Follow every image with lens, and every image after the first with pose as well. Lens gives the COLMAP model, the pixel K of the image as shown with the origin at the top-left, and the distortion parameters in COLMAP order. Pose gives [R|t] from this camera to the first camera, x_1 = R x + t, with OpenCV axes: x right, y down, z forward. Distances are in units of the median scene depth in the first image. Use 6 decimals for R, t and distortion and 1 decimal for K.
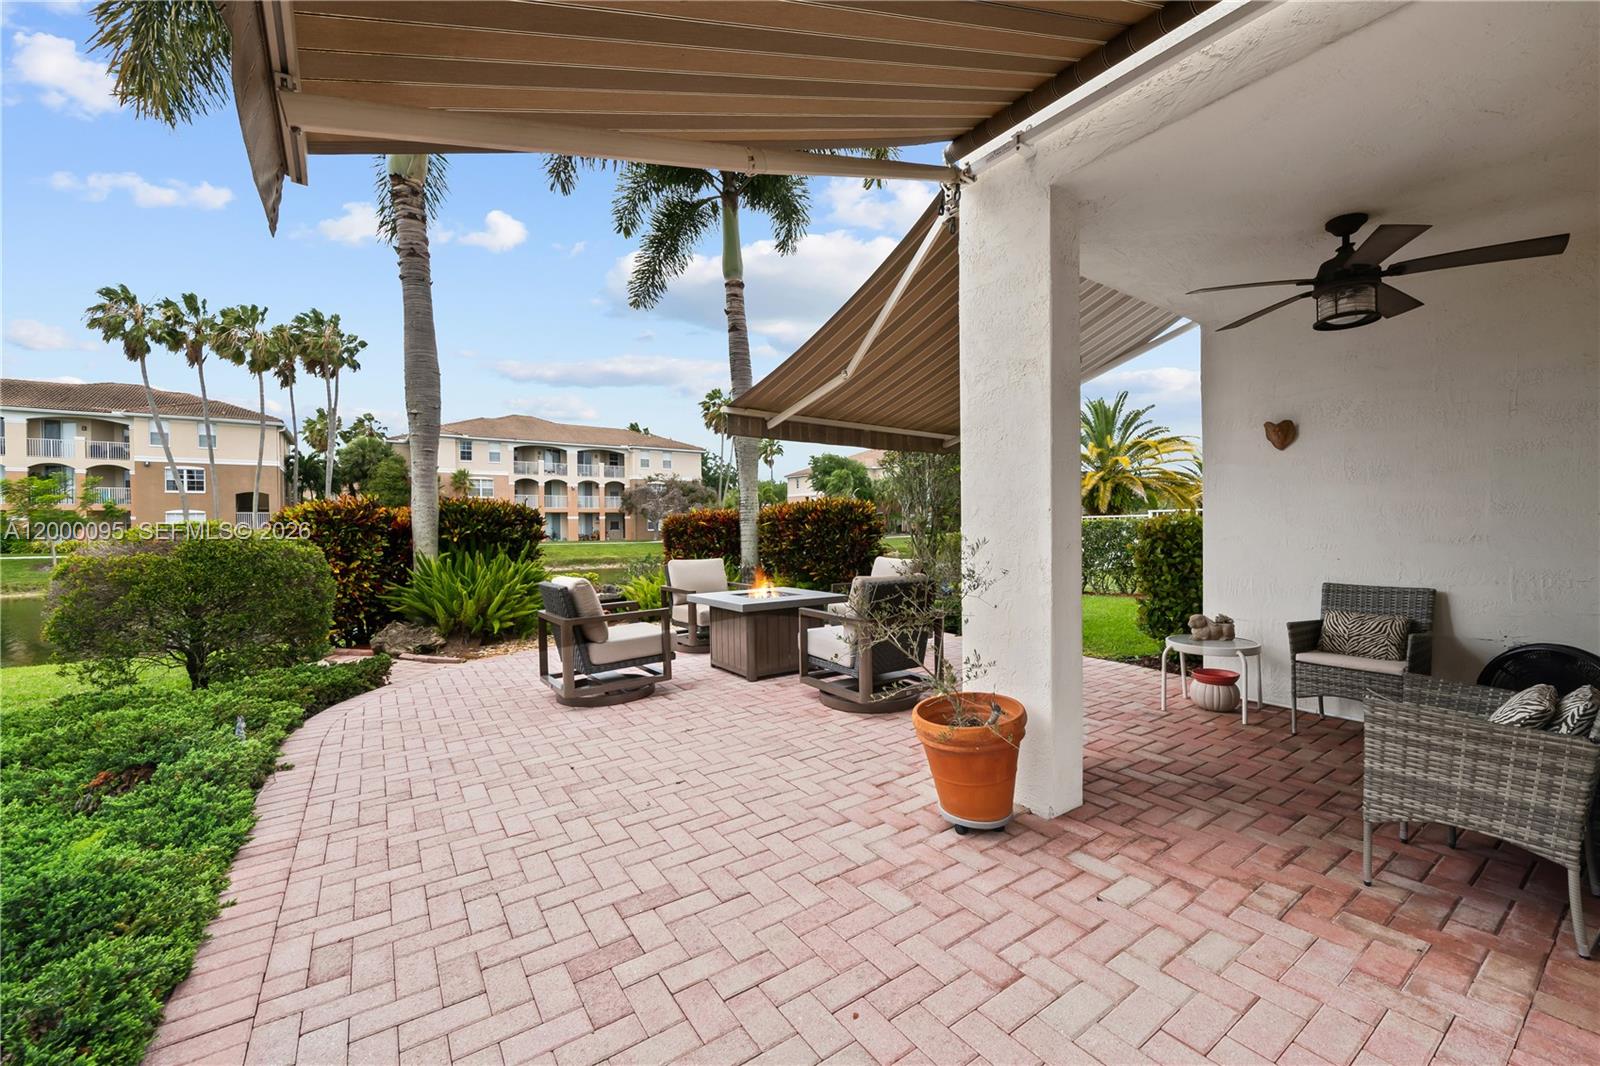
lens RADIAL K [[634.5, 0, 800.0], [0, 634.5, 533.0], [0, 0, 1]] dist [-0.000141, -0.000022]
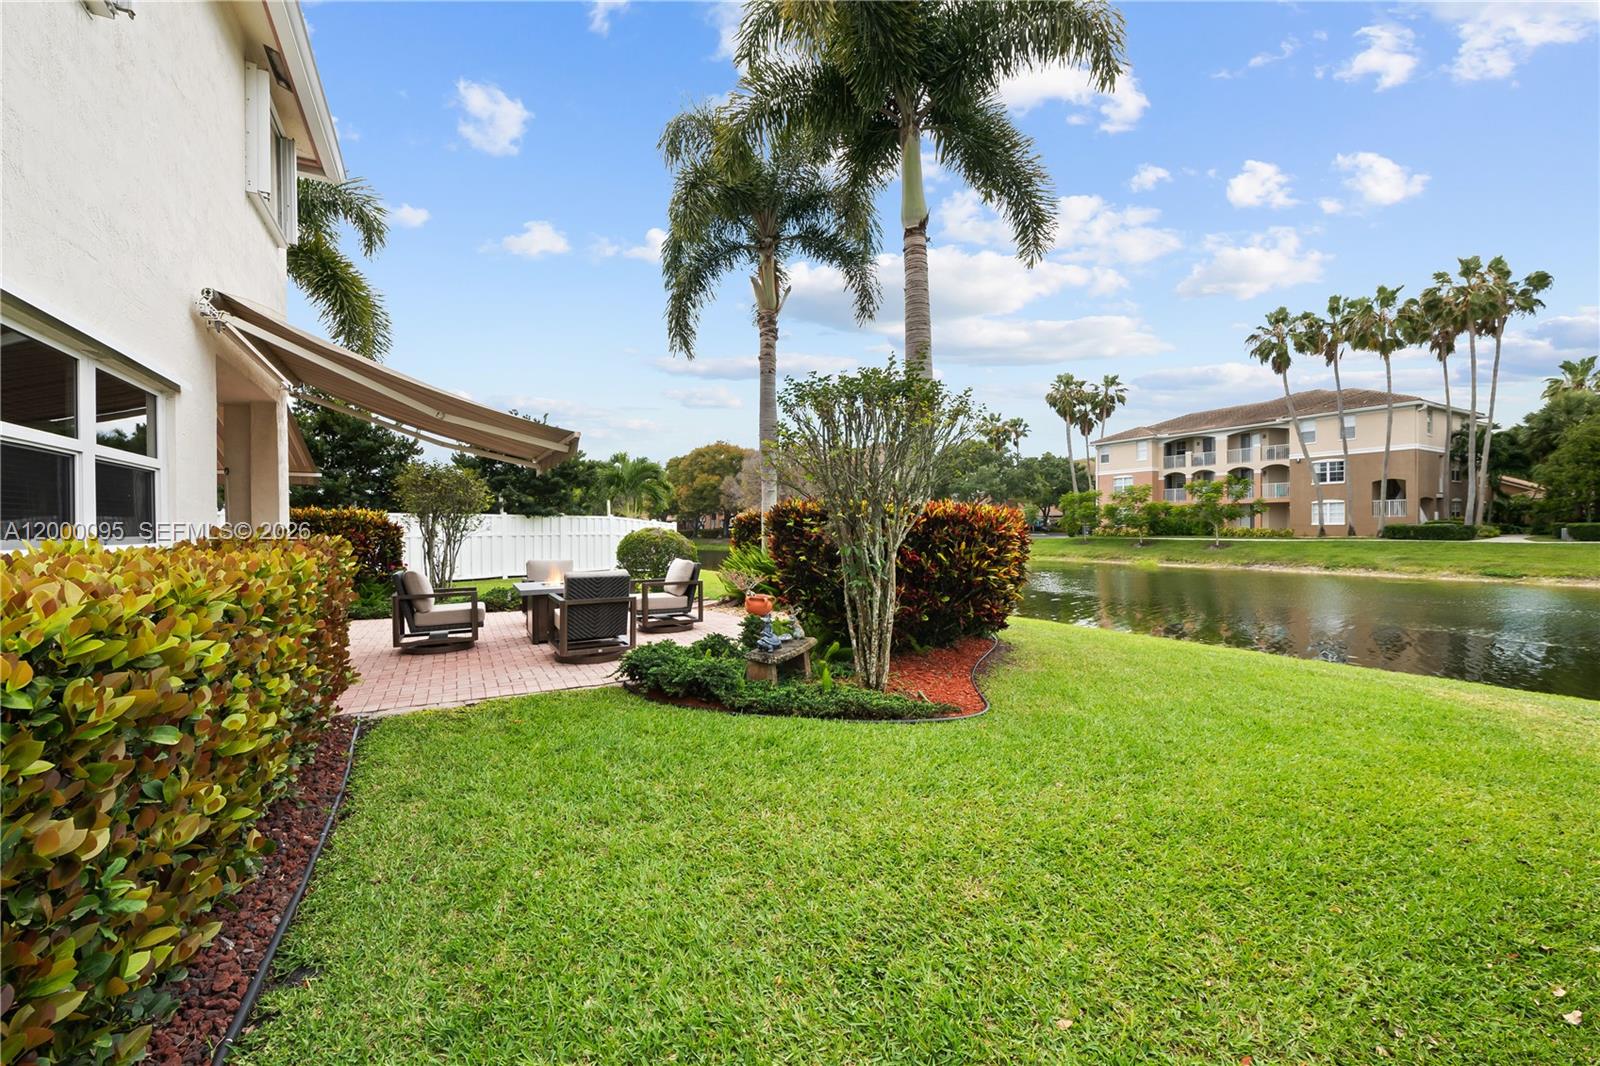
lens RADIAL K [[648.7, 0, 800.0], [0, 648.7, 533.0], [0, 0, 1]] dist [0.000363, 0.000045]
pose [[-0.109572, 0.023204, -0.993708, 0.231855], [0.004557, 0.999729, 0.022842, -0.009886], [0.993968, -0.002025, -0.109648, 0.241965]]
